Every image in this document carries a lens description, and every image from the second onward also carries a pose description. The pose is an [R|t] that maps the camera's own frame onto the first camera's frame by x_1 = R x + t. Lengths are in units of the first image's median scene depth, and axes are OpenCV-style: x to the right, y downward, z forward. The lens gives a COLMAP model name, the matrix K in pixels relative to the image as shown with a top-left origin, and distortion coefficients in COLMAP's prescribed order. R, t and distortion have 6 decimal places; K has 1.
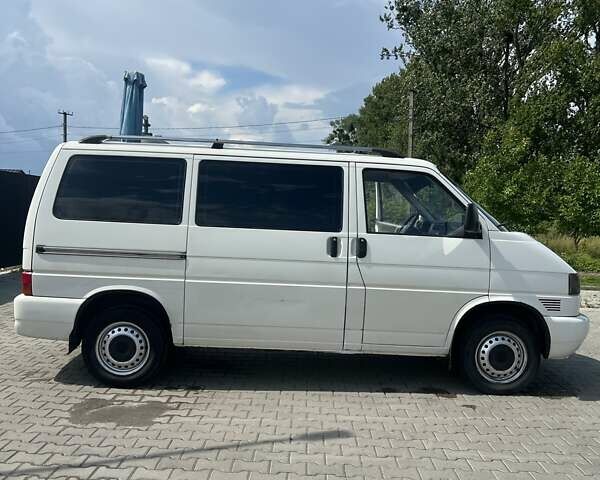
lens RADIAL K [[597.1, 0, 292.1], [0, 597.1, 233.3], [0, 0, 1]] dist [0.124314, -0.248018]
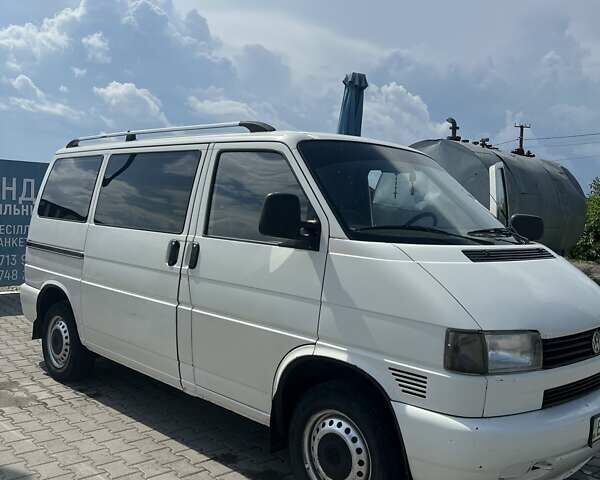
lens RADIAL K [[597.1, 0, 292.1], [0, 597.1, 233.3], [0, 0, 1]] dist [0.124314, -0.248018]
pose [[0.682794, 0.020897, -0.730312, 0.746217], [-0.040825, 0.999120, -0.009580, -0.001722], [0.729469, 0.036356, 0.683047, 0.572367]]
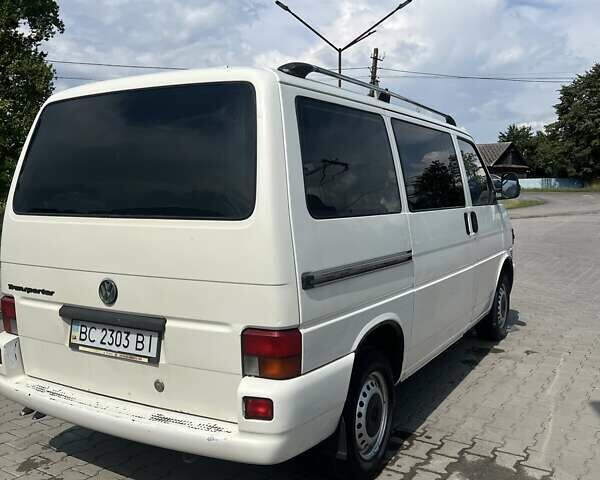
lens RADIAL K [[597.1, 0, 292.1], [0, 597.1, 233.3], [0, 0, 1]] dist [0.124314, -0.248018]
pose [[0.533802, -0.105148, 0.839046, -0.831823], [0.045857, 0.994378, 0.095440, -0.061813], [-0.844365, -0.012469, 0.535623, 0.731732]]
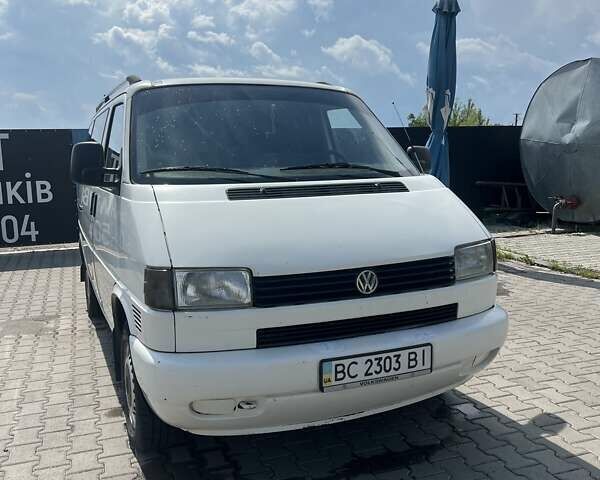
lens RADIAL K [[609.9, 0, 302.1], [0, 609.9, 225.5], [0, 0, 1]] dist [-0.006394, -0.012545]
pose [[0.364122, 0.056617, -0.929629, 1.003347], [0.011576, 0.997798, 0.065303, 0.000204], [0.931279, -0.034539, 0.362665, 0.954700]]
